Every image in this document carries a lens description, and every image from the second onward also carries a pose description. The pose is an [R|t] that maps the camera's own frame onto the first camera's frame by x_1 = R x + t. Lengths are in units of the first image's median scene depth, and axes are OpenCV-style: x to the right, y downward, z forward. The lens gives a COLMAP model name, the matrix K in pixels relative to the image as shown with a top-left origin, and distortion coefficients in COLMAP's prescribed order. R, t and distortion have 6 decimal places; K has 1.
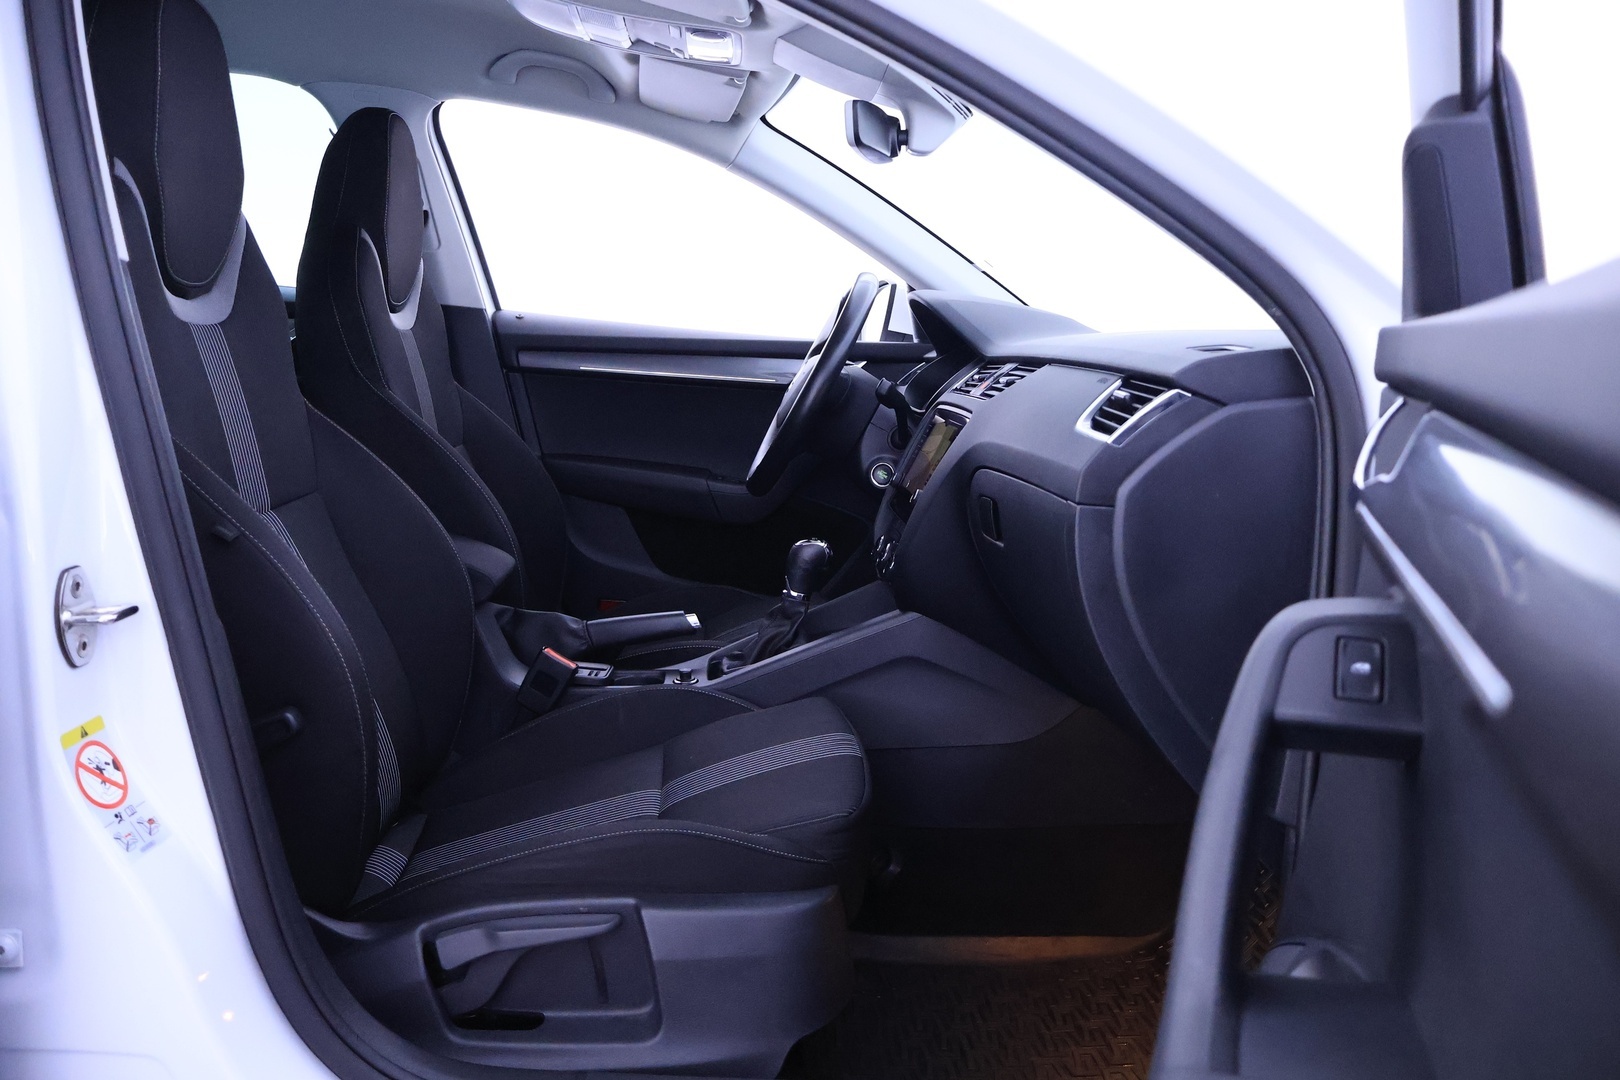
lens RADIAL K [[1361.5, 0, 818.4], [0, 1361.5, 543.0], [0, 0, 1]] dist [-0.002232, -0.002004]
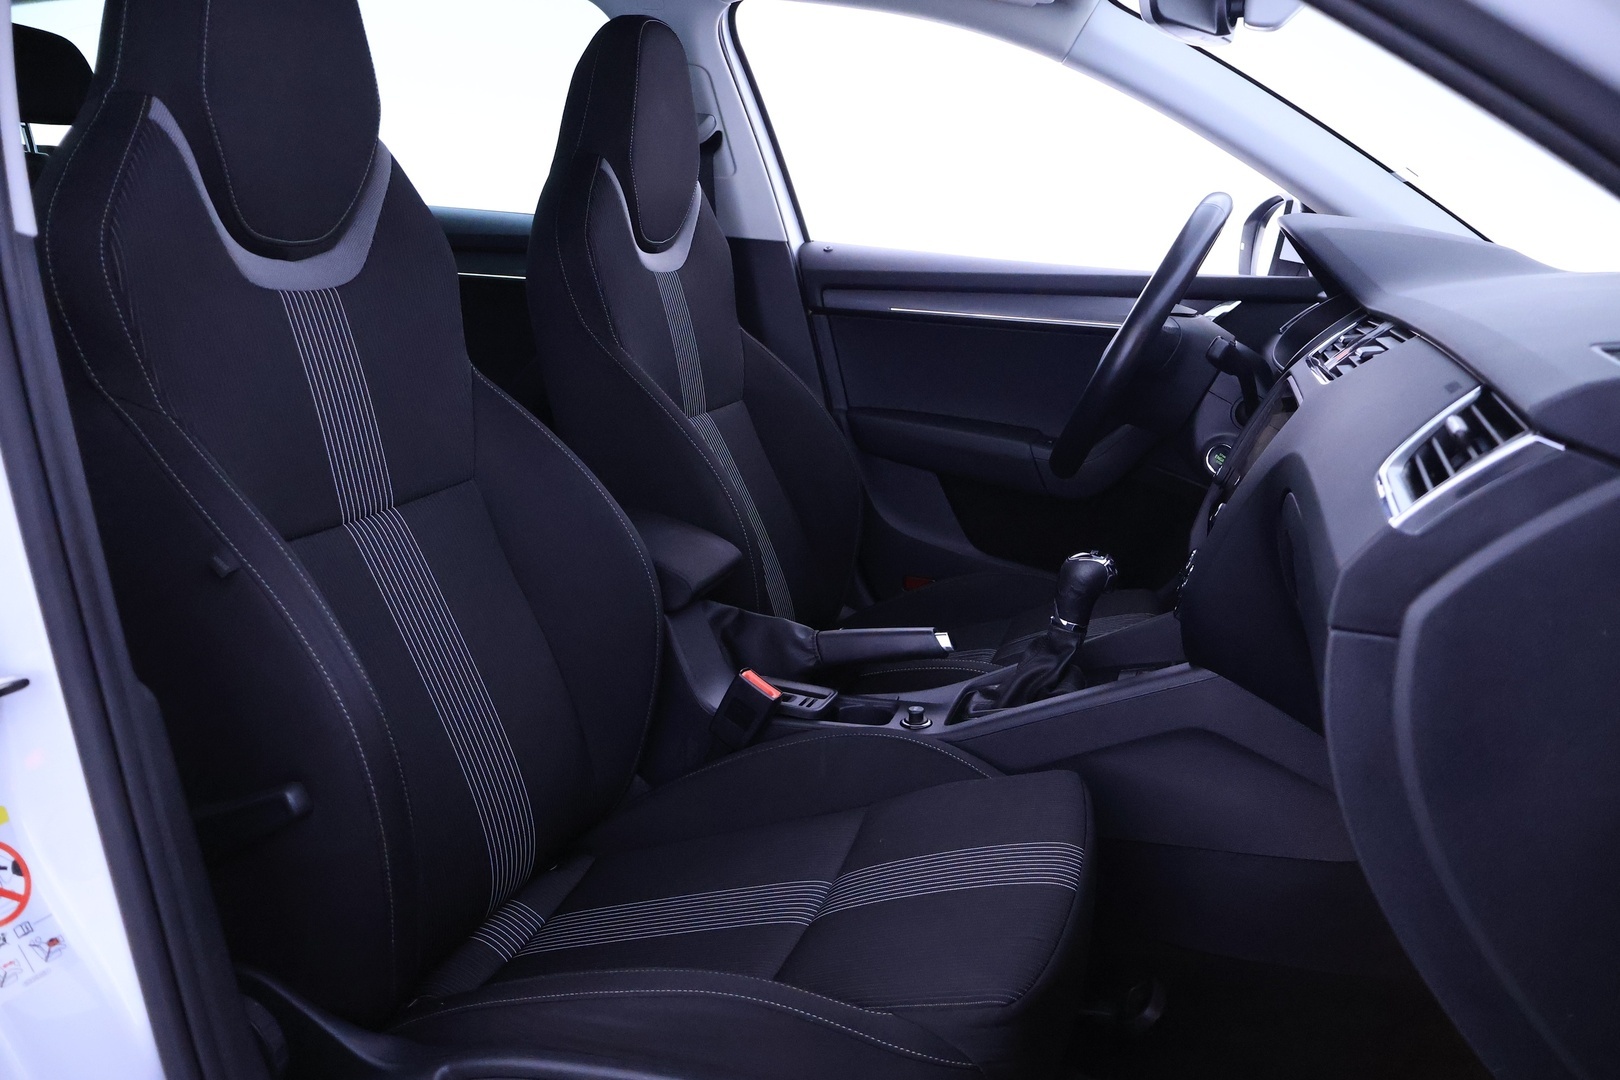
lens RADIAL K [[1361.5, 0, 818.4], [0, 1361.5, 543.0], [0, 0, 1]] dist [-0.002232, -0.002004]
pose [[0.941545, 0.059394, -0.331611, 0.105114], [-0.036808, 0.996580, 0.073987, -0.059709], [0.334871, -0.057457, 0.940511, 0.230269]]
